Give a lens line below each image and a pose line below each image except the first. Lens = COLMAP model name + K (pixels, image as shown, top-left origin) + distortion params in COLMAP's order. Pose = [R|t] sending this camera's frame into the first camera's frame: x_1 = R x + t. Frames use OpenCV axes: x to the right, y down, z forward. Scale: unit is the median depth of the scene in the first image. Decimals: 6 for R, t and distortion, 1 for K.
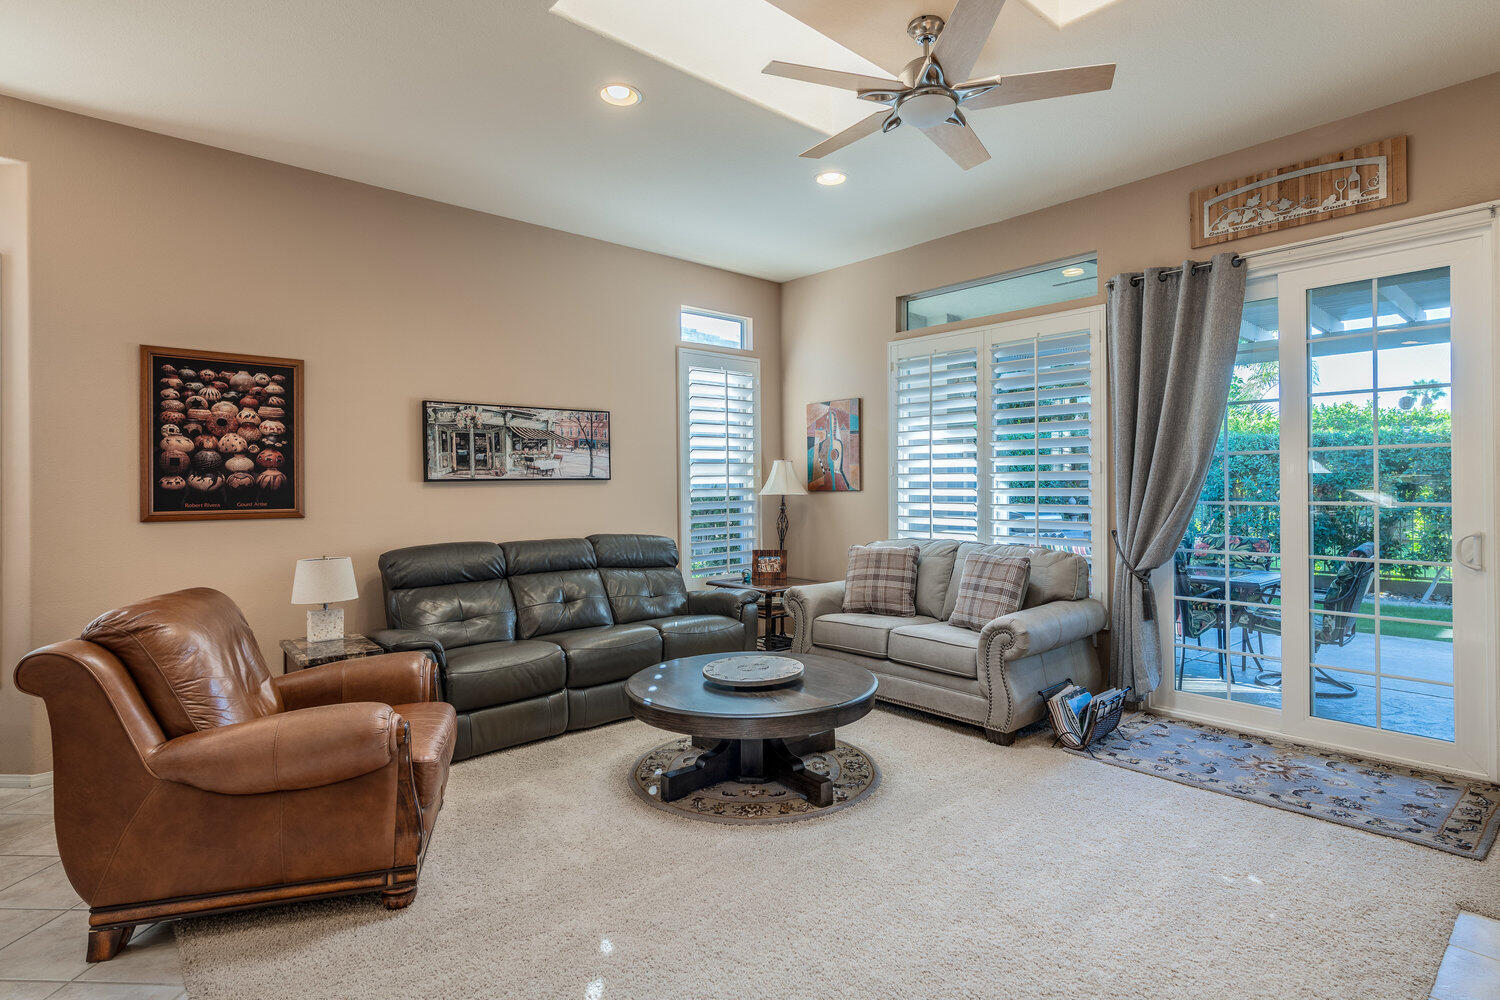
lens RADIAL K [[736.5, 0, 748.2], [0, 736.5, 490.0], [0, 0, 1]] dist [0.003321, -0.003767]
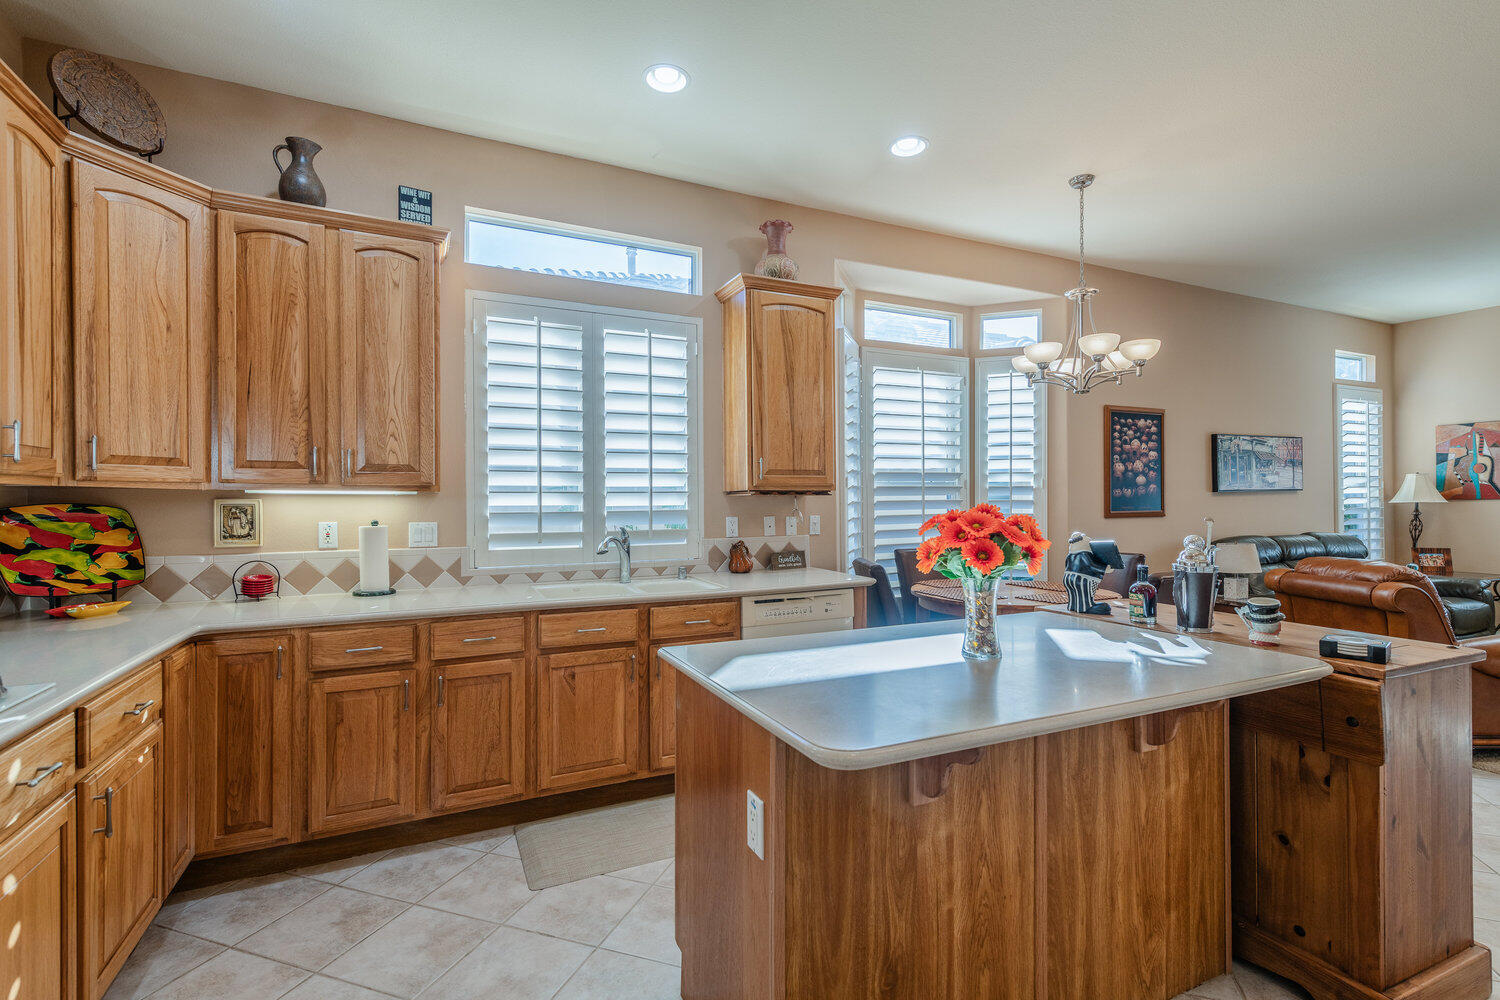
lens RADIAL K [[666.7, 0, 761.4], [0, 666.7, 487.0], [0, 0, 1]] dist [0.015267, -0.005598]
pose [[0.961822, -0.003522, -0.273652, -0.899421], [-0.001261, 0.999850, -0.017301, 0.002799], [0.273671, 0.016986, 0.961673, -0.449488]]
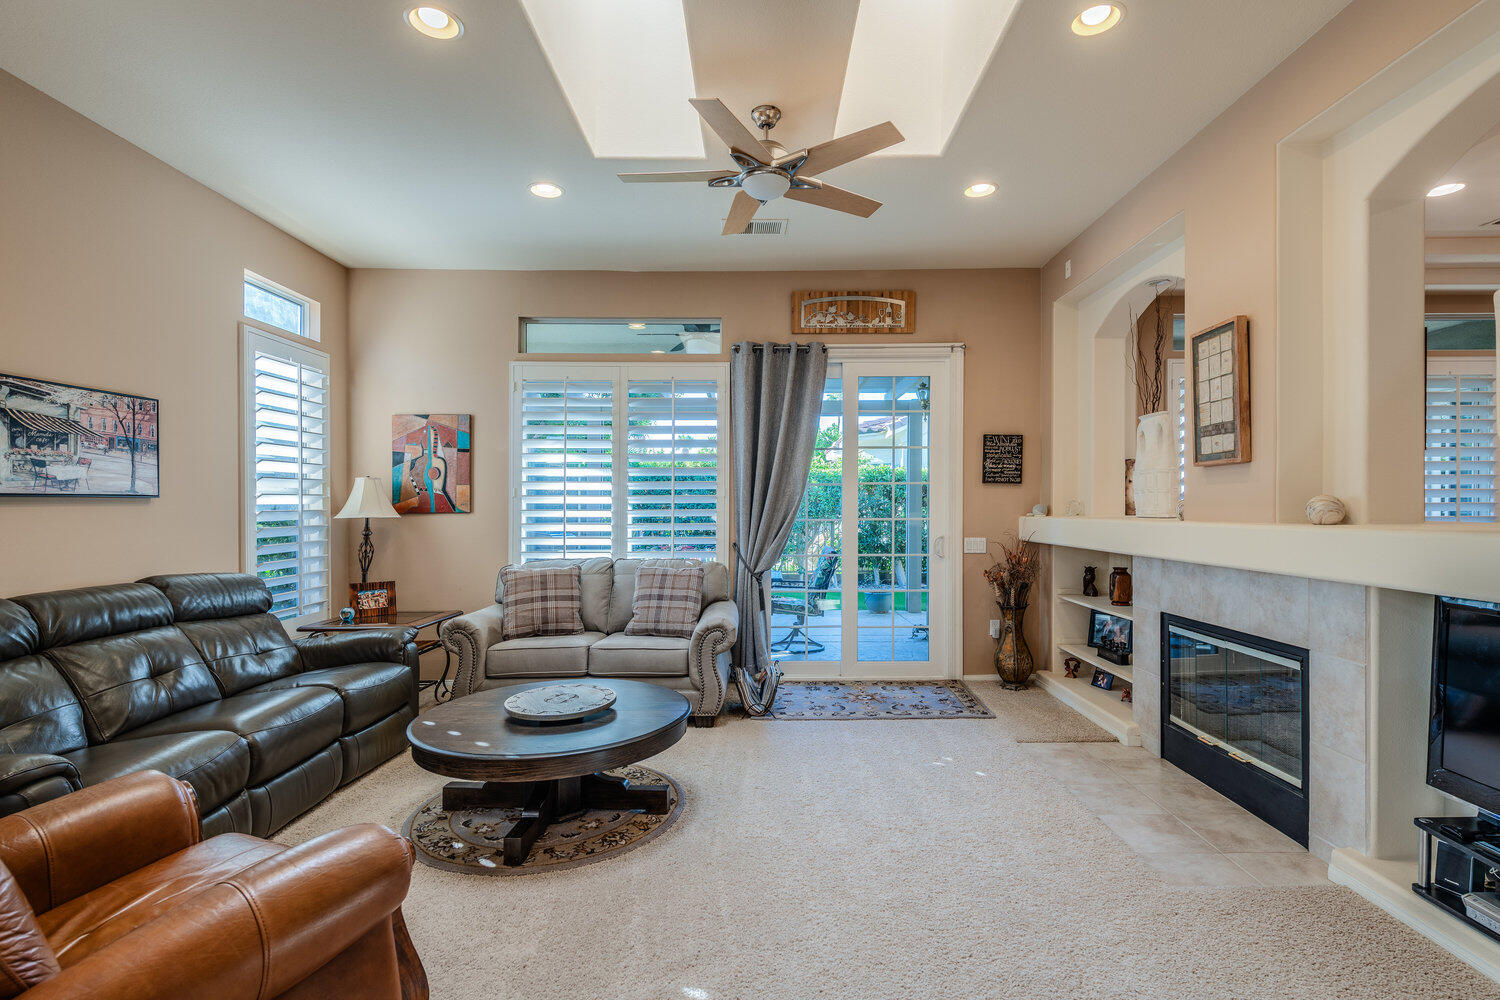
lens RADIAL K [[713.3, 0, 747.3], [0, 713.3, 515.6], [0, 0, 1]] dist [0.004353, -0.001546]
pose [[0.672414, -0.005000, 0.740159, -0.366537], [0.003514, 0.999987, 0.003562, 0.003527], [-0.740167, 0.000205, 0.672423, 0.151627]]
